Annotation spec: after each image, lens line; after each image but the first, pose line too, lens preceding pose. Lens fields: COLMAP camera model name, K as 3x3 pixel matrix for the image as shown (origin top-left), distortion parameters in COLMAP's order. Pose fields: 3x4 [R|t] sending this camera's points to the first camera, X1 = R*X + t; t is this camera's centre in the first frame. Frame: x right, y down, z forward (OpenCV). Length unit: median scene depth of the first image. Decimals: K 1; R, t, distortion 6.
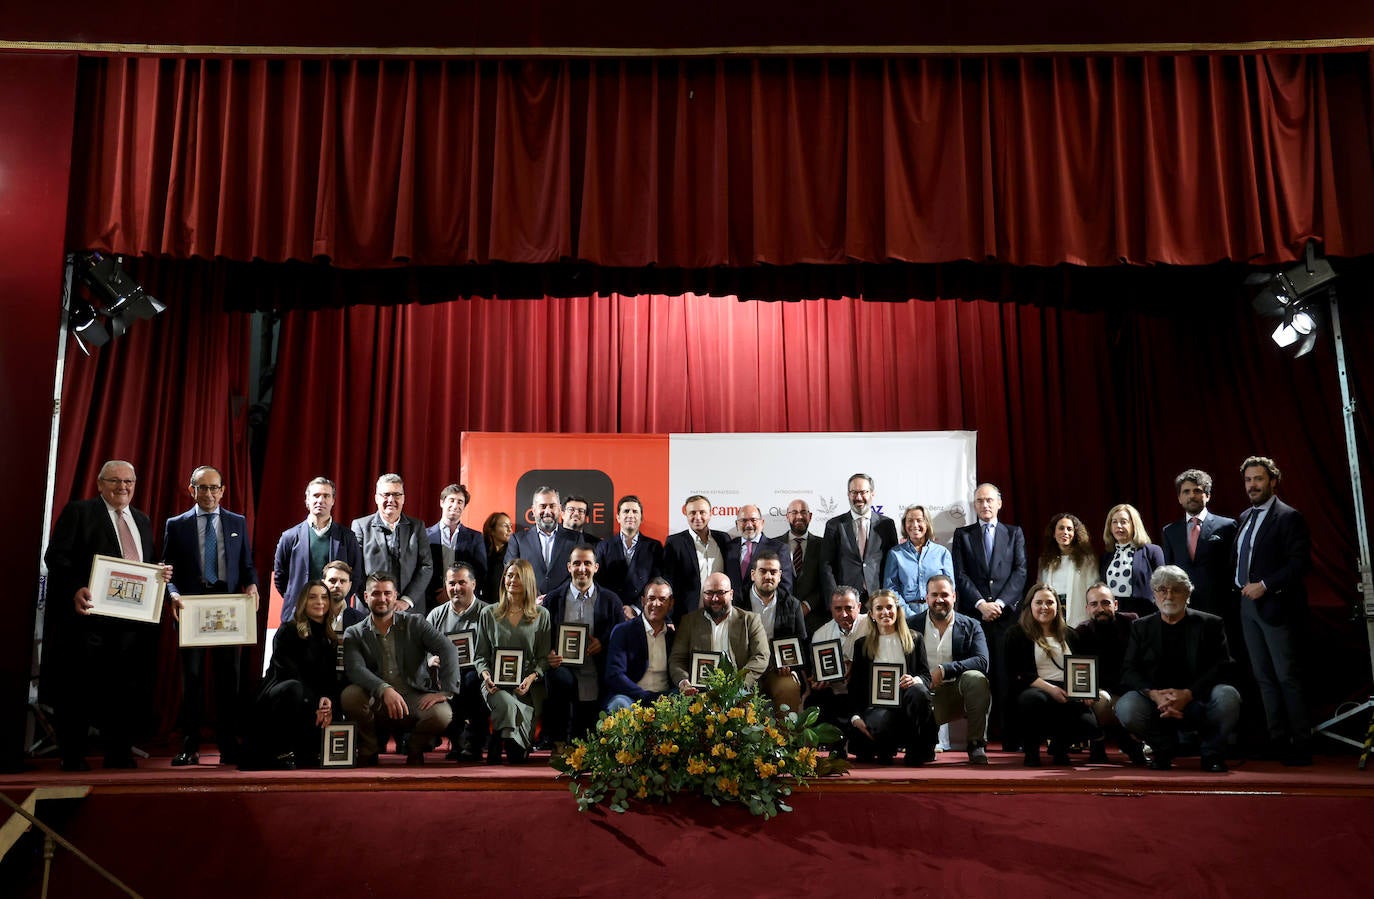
lens RADIAL K [[1653.1, 0, 687.0], [0, 1653.1, 449.5], [0, 0, 1]] dist [0.037759, 0.024053]
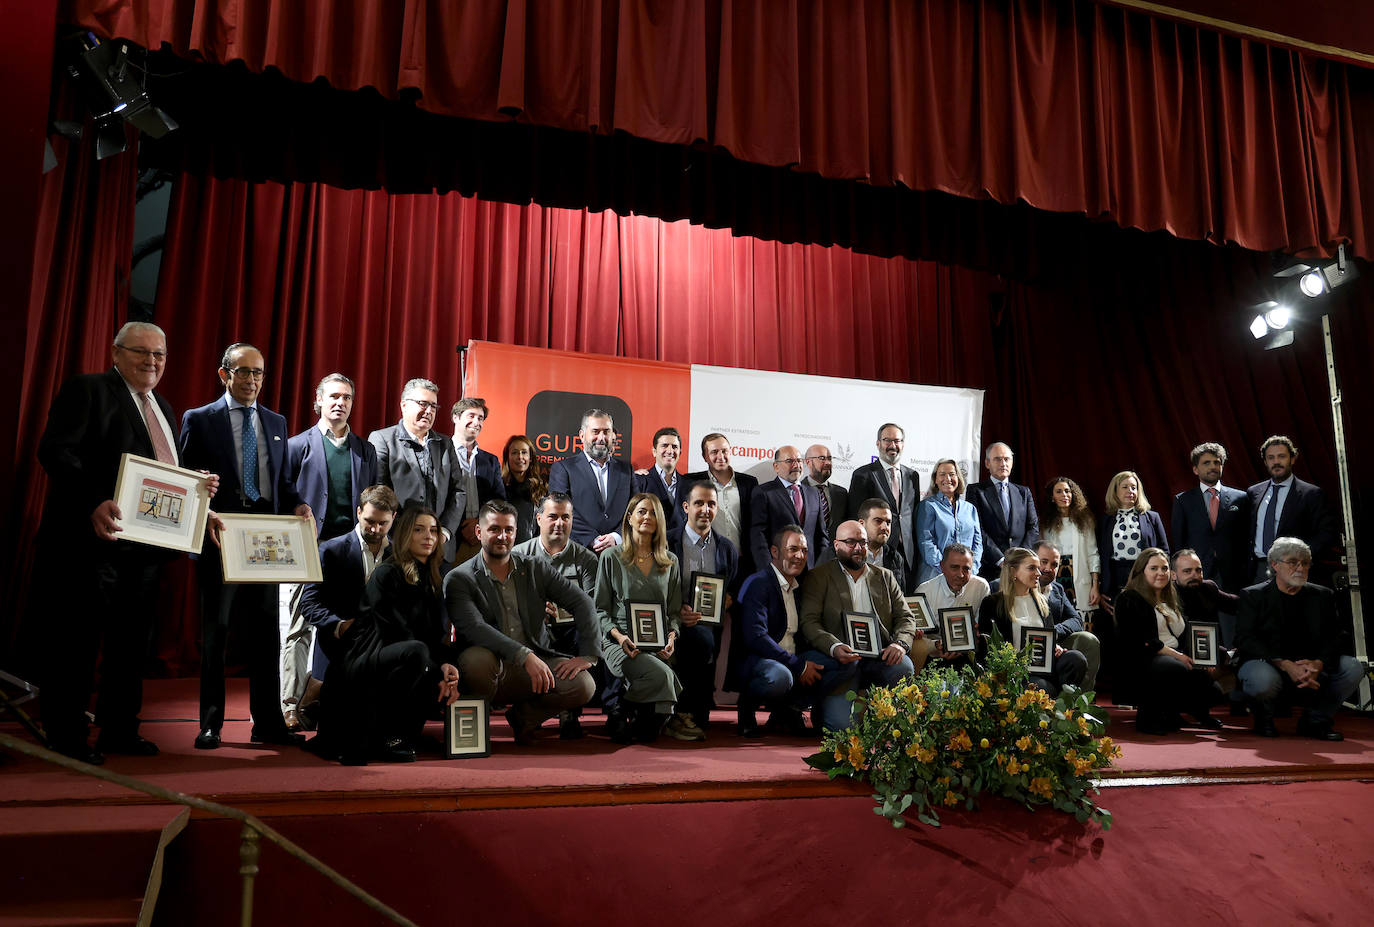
lens RADIAL K [[1228.0, 0, 687.0], [0, 1228.0, 463.5], [0, 0, 1]] dist [-0.018862, -0.011871]
pose [[0.924455, 0.066366, 0.375471, -0.302442], [-0.081047, 0.996435, 0.023424, 0.034006], [-0.372578, -0.052085, 0.926538, 0.407075]]
